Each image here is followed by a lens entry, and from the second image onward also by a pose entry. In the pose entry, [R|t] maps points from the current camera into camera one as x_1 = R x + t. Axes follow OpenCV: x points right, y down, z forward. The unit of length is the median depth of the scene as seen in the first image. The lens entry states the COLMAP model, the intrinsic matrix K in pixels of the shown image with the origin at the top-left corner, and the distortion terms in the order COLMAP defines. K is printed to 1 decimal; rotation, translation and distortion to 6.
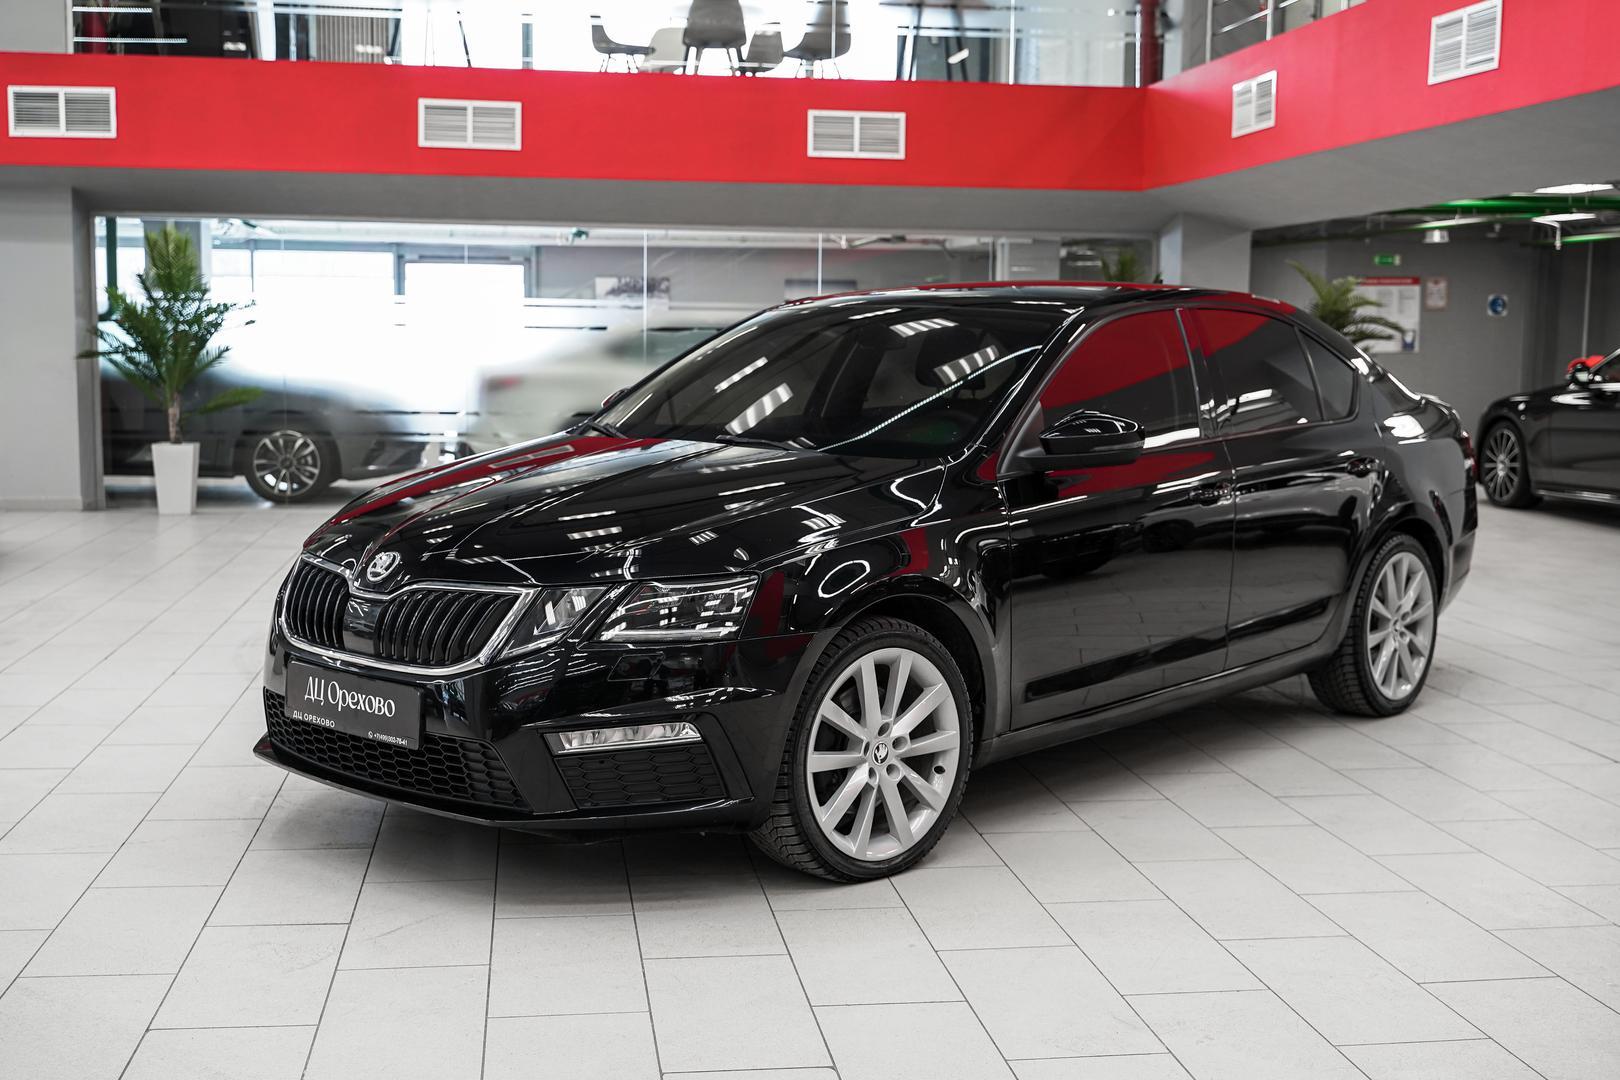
lens RADIAL K [[1863.3, 0, 805.7], [0, 1863.3, 575.3], [0, 0, 1]] dist [0.007002, 0.000000]
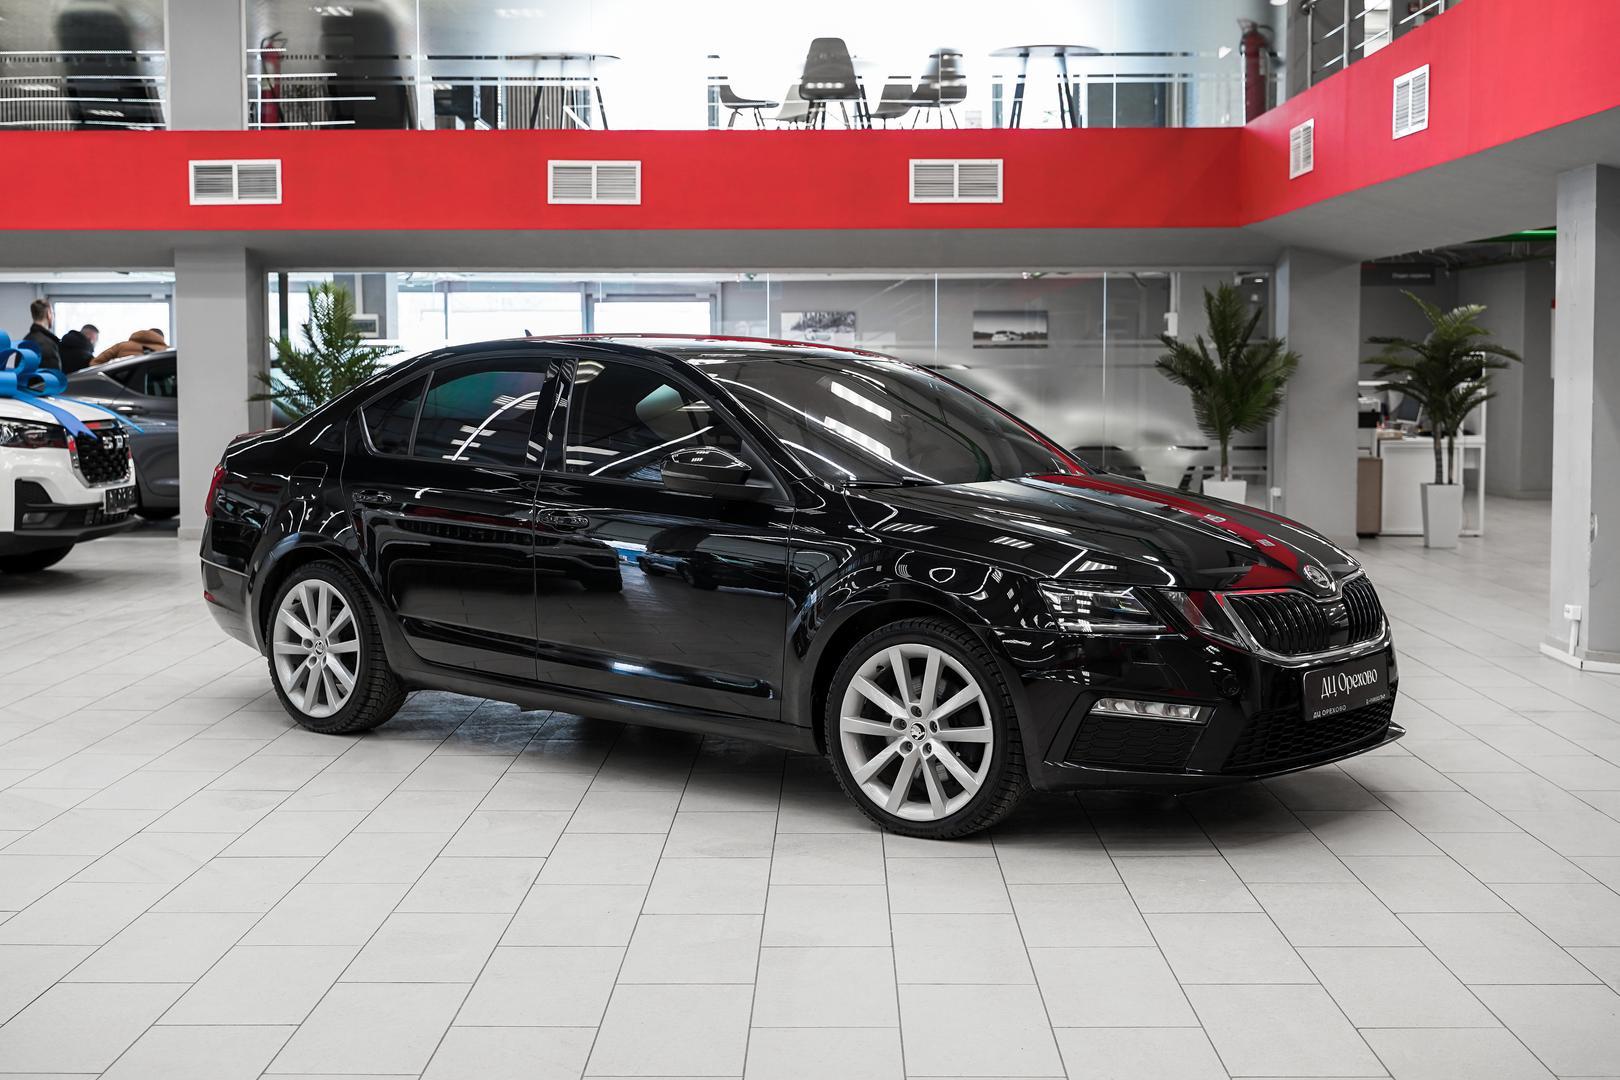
lens RADIAL K [[2071.7, 0, 806.7], [0, 2071.7, 536.1], [0, 0, 1]] dist [0.015518, 0.000000]
pose [[0.989106, -0.001416, -0.147195, 0.117634], [-0.005200, 0.998994, -0.044551, 0.016461], [0.147110, 0.044831, 0.988104, -0.161364]]
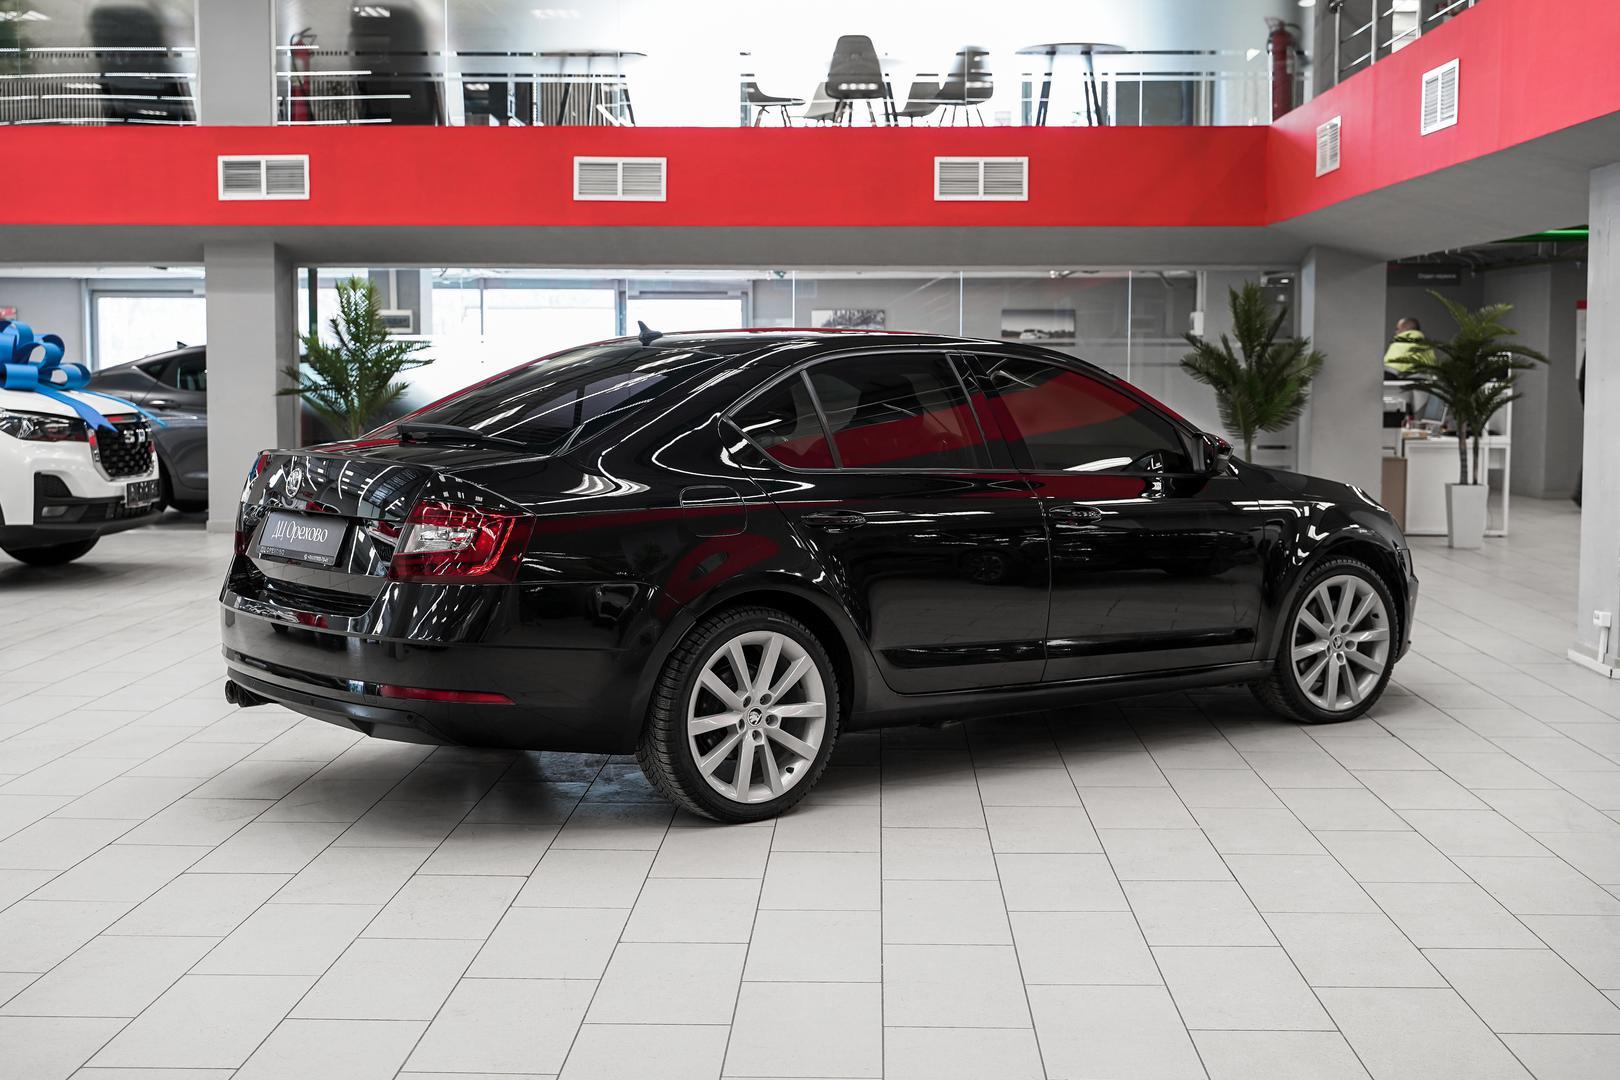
lens RADIAL K [[2012.4, 0, 811.9], [0, 2012.4, 541.6], [0, 0, 1]] dist [0.007195, 0.000000]
pose [[0.986641, 0.005598, -0.162816, 0.120958], [-0.011919, 0.999212, -0.037871, 0.012309], [0.162475, 0.039306, 0.985929, -0.128278]]
